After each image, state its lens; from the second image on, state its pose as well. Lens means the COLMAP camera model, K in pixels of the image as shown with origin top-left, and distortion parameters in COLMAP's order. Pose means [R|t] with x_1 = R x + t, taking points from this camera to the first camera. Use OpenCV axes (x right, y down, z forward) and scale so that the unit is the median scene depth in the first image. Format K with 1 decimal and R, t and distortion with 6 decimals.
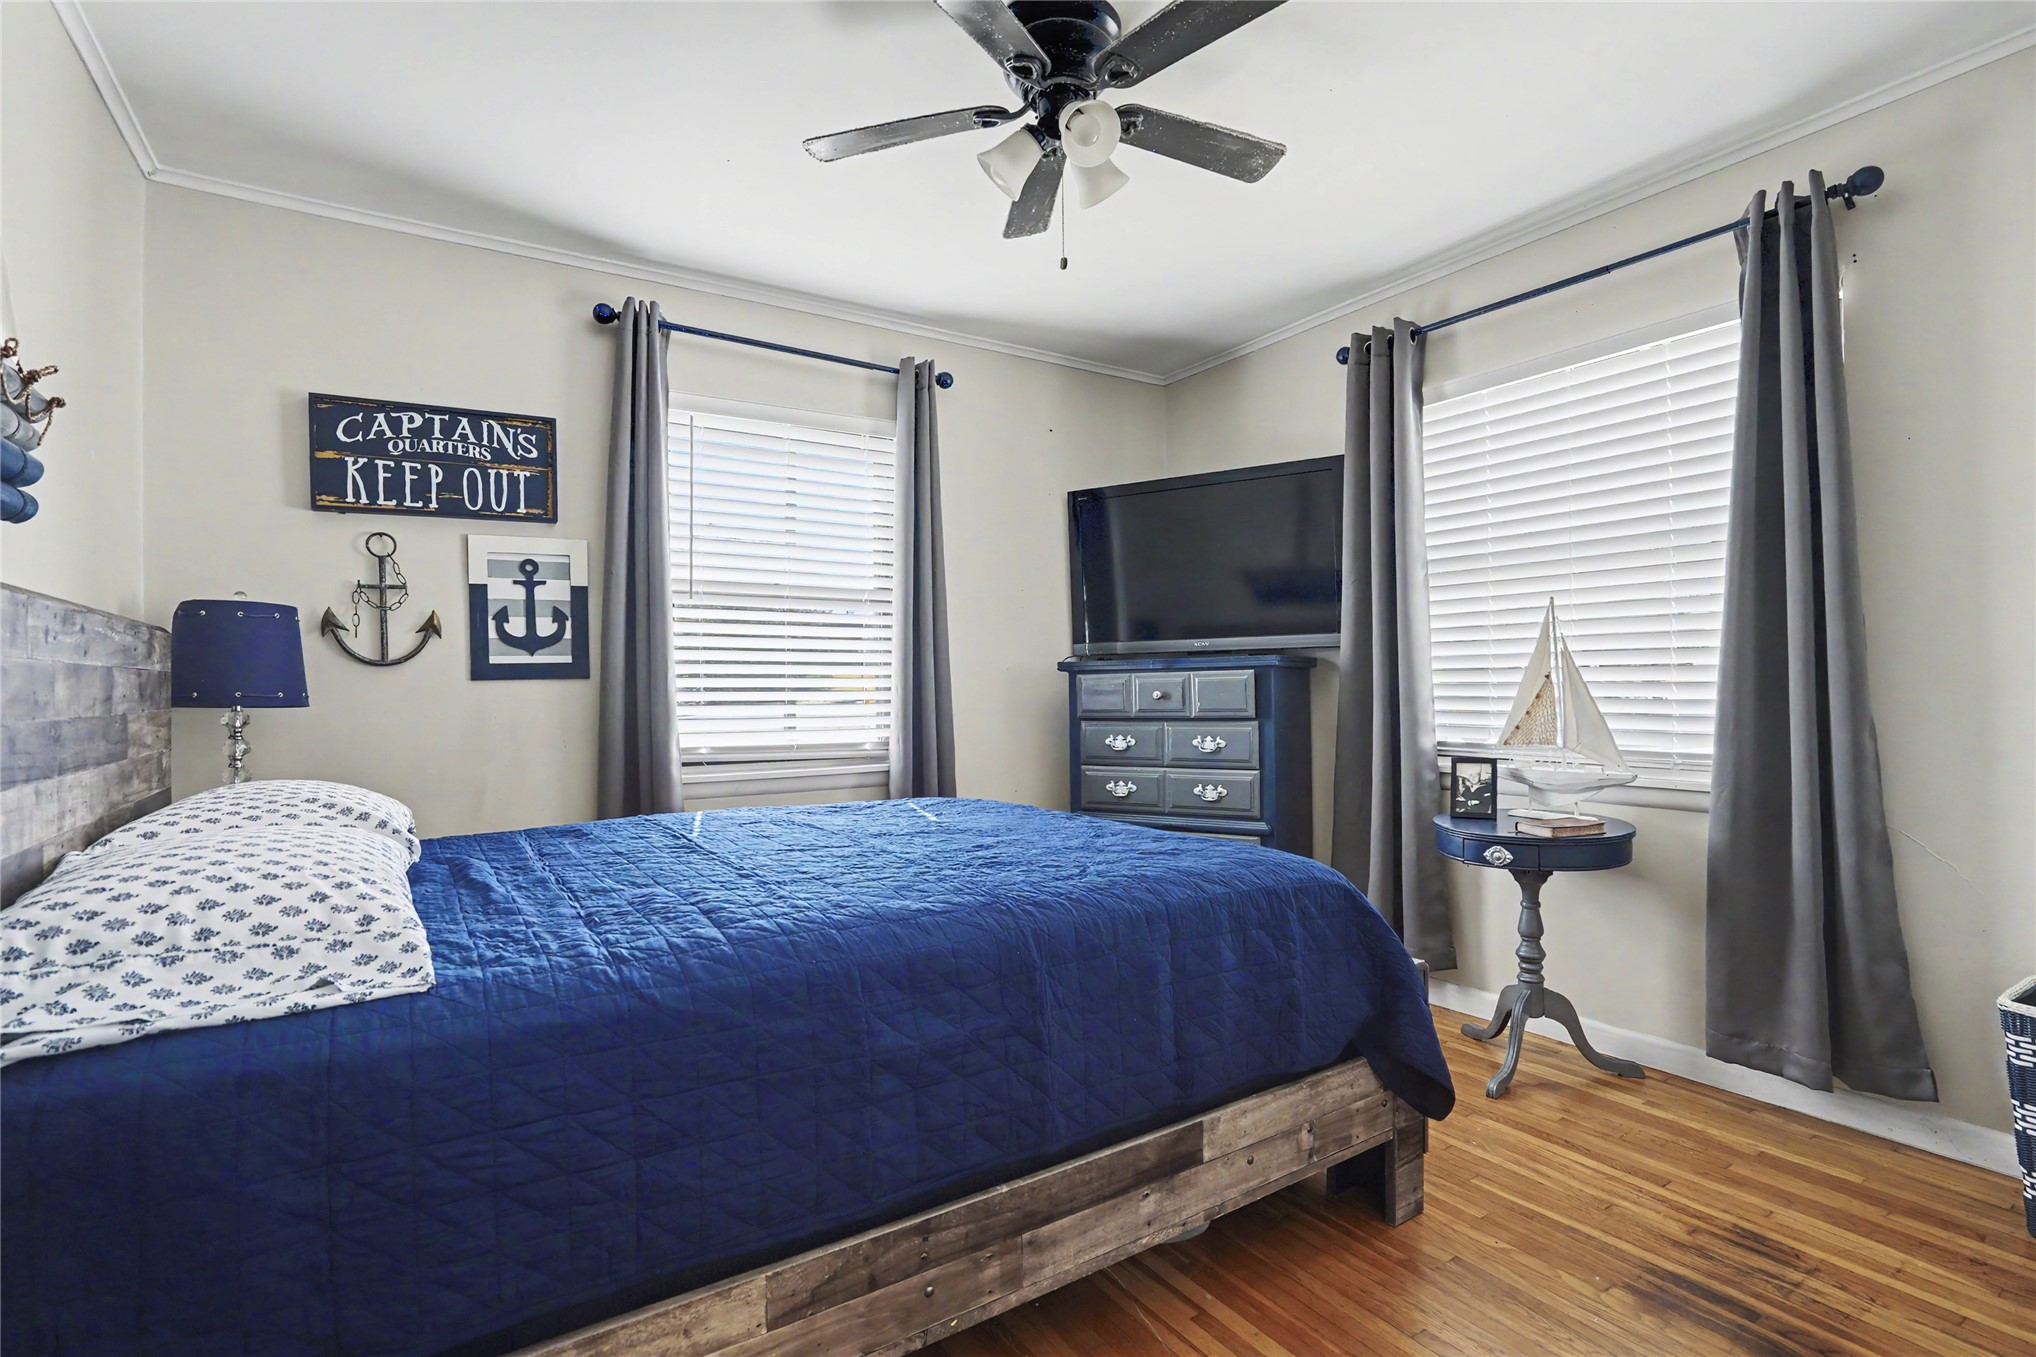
lens RADIAL K [[960.8, 0, 1022.5], [0, 960.8, 676.6], [0, 0, 1]] dist [-0.045614, 0.002005]
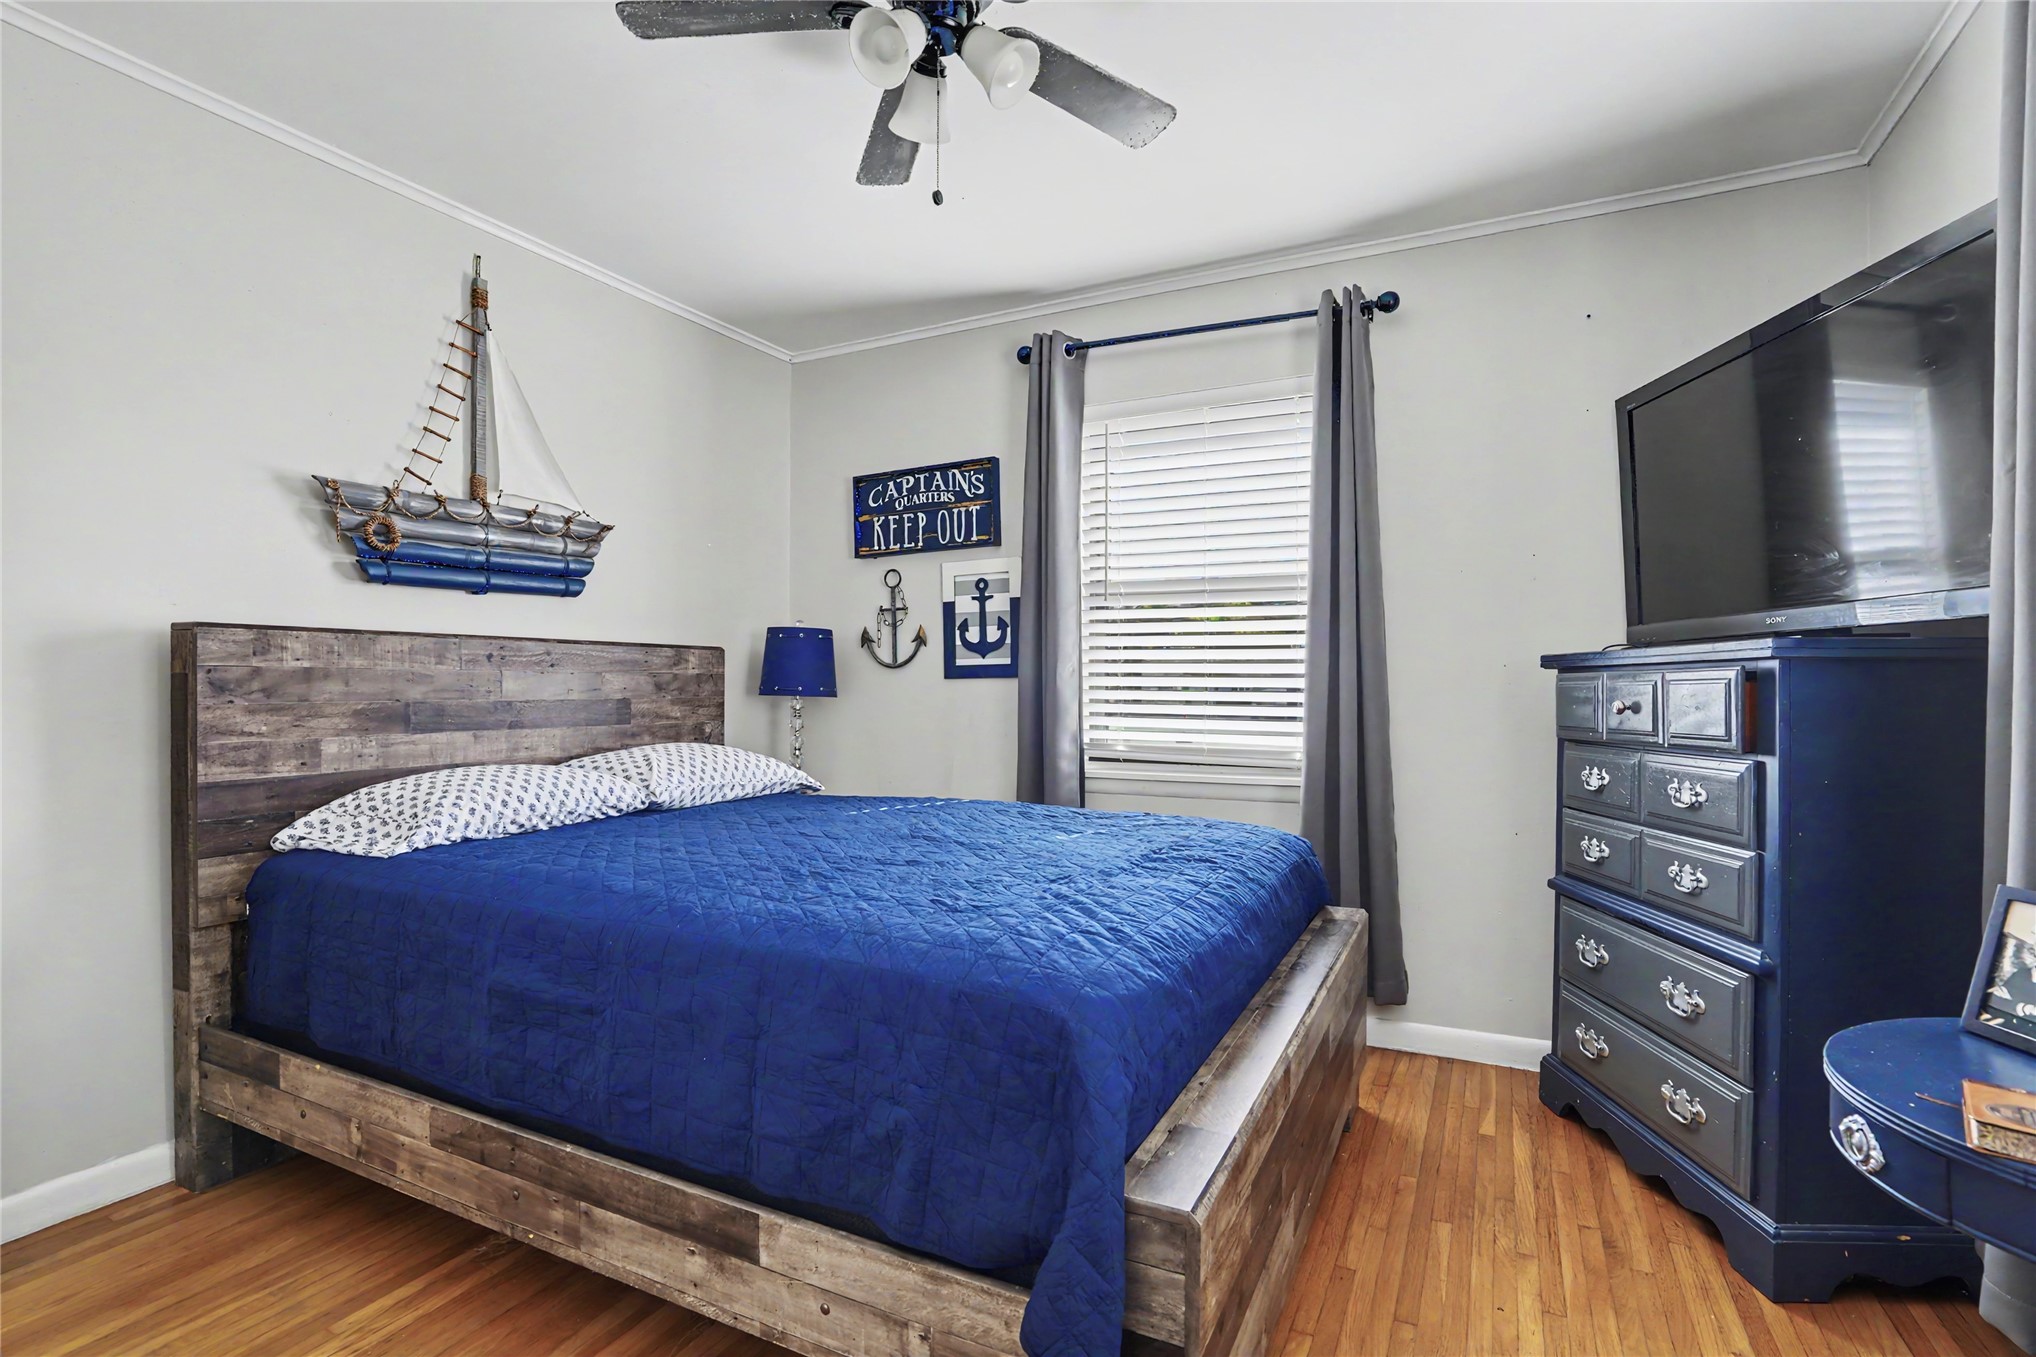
lens RADIAL K [[960.8, 0, 1013.7], [0, 960.8, 674.0], [0, 0, 1]] dist [-0.045614, 0.002005]
pose [[0.498636, -0.001222, -0.866811, 0.584651], [0.002562, 0.999997, 0.000064, -0.002432], [0.866808, -0.002253, 0.498637, 0.450548]]
